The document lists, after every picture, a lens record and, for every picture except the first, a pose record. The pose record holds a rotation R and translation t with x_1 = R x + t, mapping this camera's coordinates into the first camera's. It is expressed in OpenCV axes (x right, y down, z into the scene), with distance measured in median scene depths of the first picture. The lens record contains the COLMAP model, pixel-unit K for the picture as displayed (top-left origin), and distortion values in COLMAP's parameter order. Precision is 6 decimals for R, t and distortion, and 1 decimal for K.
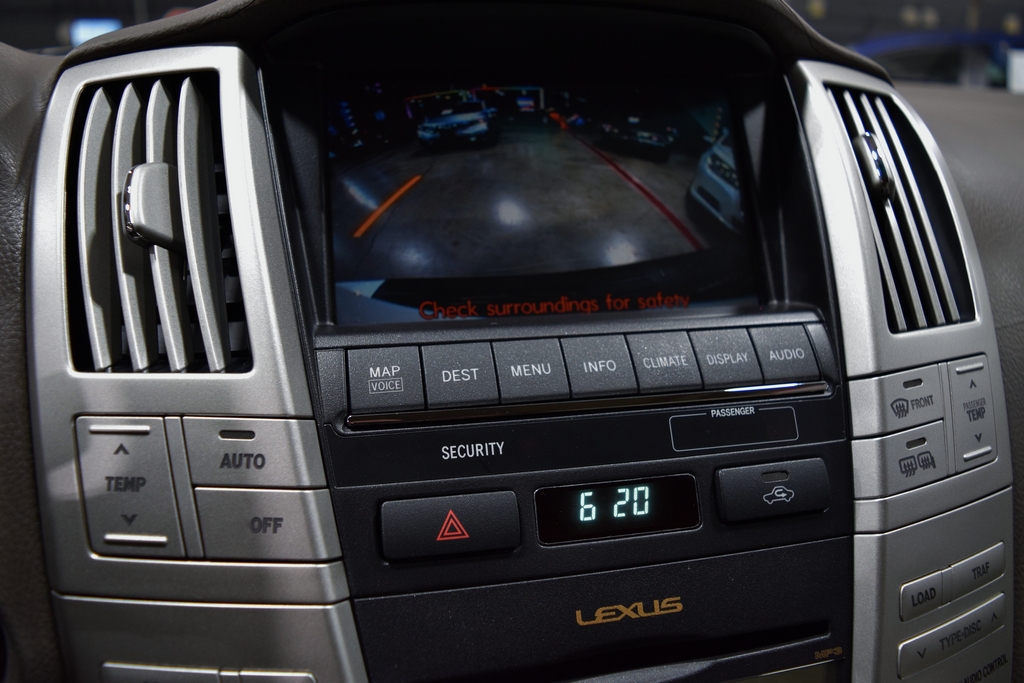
lens RADIAL K [[796.4, 0, 514.2], [0, 796.4, 336.4], [0, 0, 1]] dist [-0.099468, 0.025122]
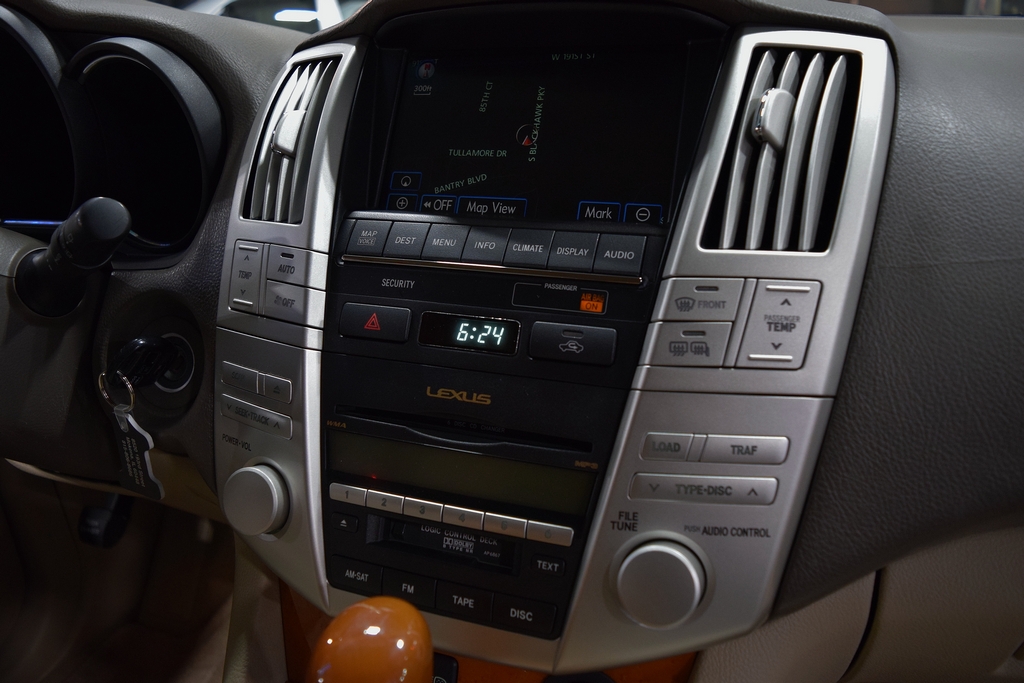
lens RADIAL K [[796.4, 0, 509.9], [0, 796.4, 344.4], [0, 0, 1]] dist [-0.099468, 0.025122]
pose [[0.827096, 0.166095, -0.536959, 1.030336], [-0.123208, 0.985682, 0.115116, 0.044293], [0.548391, -0.029054, 0.835717, -0.280698]]
